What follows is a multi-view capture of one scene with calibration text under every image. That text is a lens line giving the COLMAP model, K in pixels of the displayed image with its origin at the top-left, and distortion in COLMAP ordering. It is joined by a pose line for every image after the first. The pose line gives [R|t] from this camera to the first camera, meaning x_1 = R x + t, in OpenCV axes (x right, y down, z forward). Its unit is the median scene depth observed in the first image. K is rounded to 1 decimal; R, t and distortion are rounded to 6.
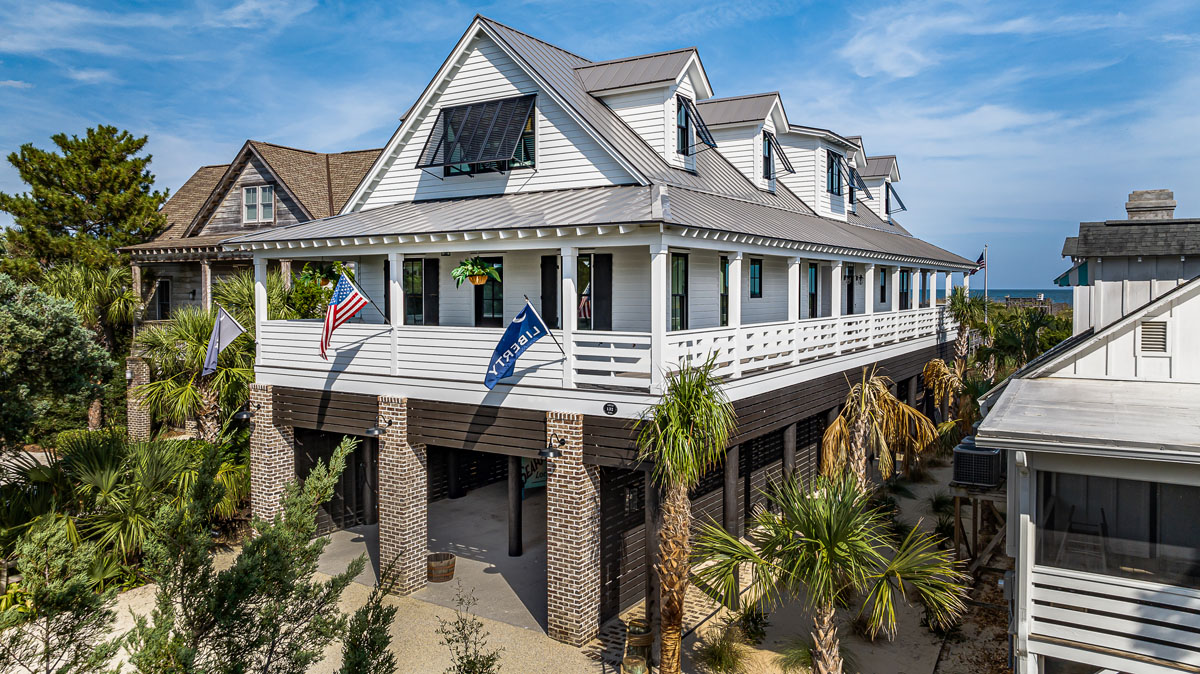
lens RADIAL K [[893.3, 0, 586.3], [0, 893.3, 343.9], [0, 0, 1]] dist [0.006998, 0.019098]
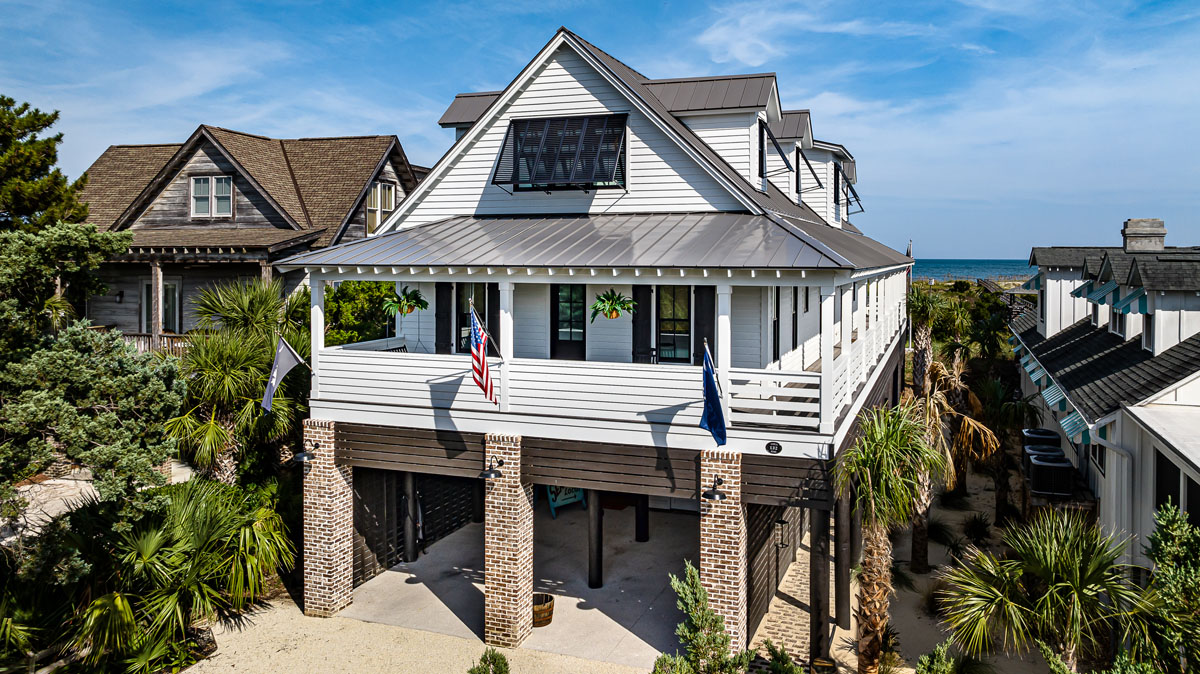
lens RADIAL K [[893.3, 0, 559.4], [0, 893.3, 283.5], [0, 0, 1]] dist [0.006998, 0.019098]
pose [[0.965999, -0.007911, 0.258426, -0.366693], [0.009780, 0.999934, -0.005949, -0.085231], [-0.258362, 0.008274, 0.966013, 0.074068]]
